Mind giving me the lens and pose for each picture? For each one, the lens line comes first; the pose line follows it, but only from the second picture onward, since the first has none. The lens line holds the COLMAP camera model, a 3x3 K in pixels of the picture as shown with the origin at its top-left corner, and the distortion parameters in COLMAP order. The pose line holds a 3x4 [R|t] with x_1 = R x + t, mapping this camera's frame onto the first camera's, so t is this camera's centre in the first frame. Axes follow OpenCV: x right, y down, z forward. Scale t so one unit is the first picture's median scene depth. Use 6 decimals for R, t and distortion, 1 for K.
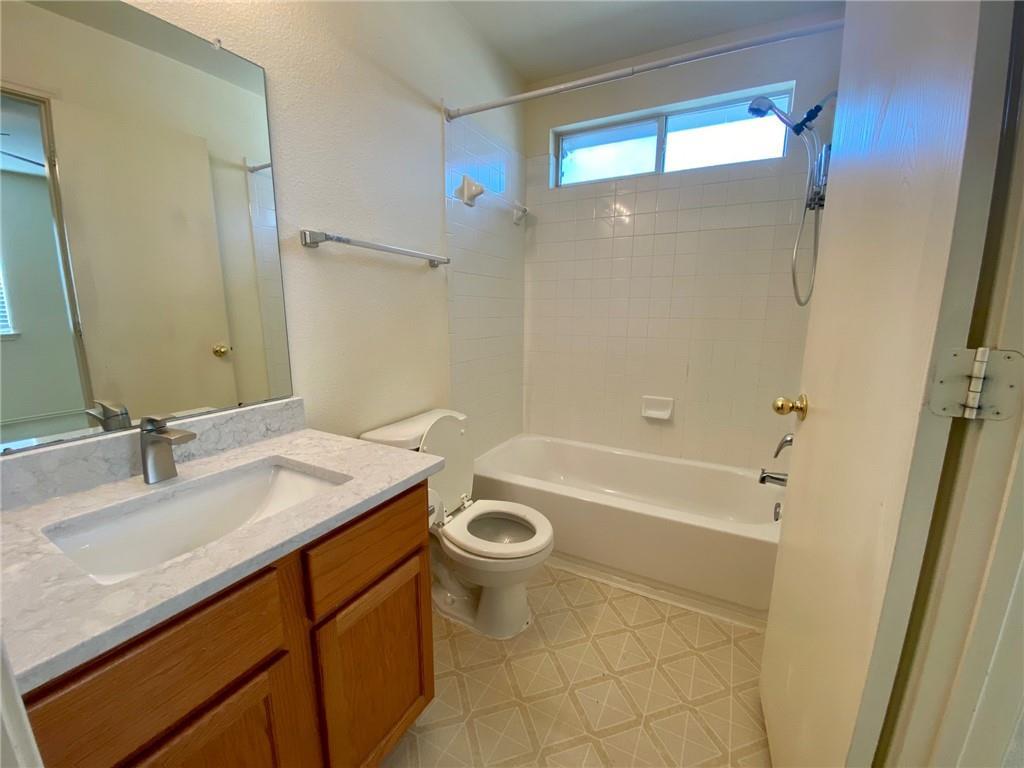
lens RADIAL K [[413.6, 0, 512.3], [0, 413.6, 386.8], [0, 0, 1]] dist [-0.028005, -0.002811]
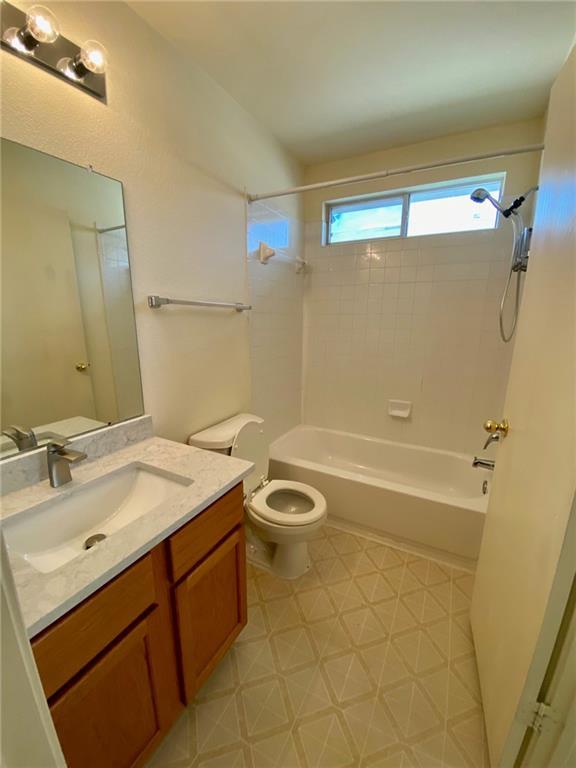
lens RADIAL K [[310.2, 0, 287.5], [0, 310.2, 384.7], [0, 0, 1]] dist [-0.028005, -0.002811]
pose [[1.000000, 0.000075, 0.000766, -0.037639], [-0.000101, 0.999412, 0.034292, -0.100151], [-0.000763, -0.034292, 0.999412, -0.048504]]
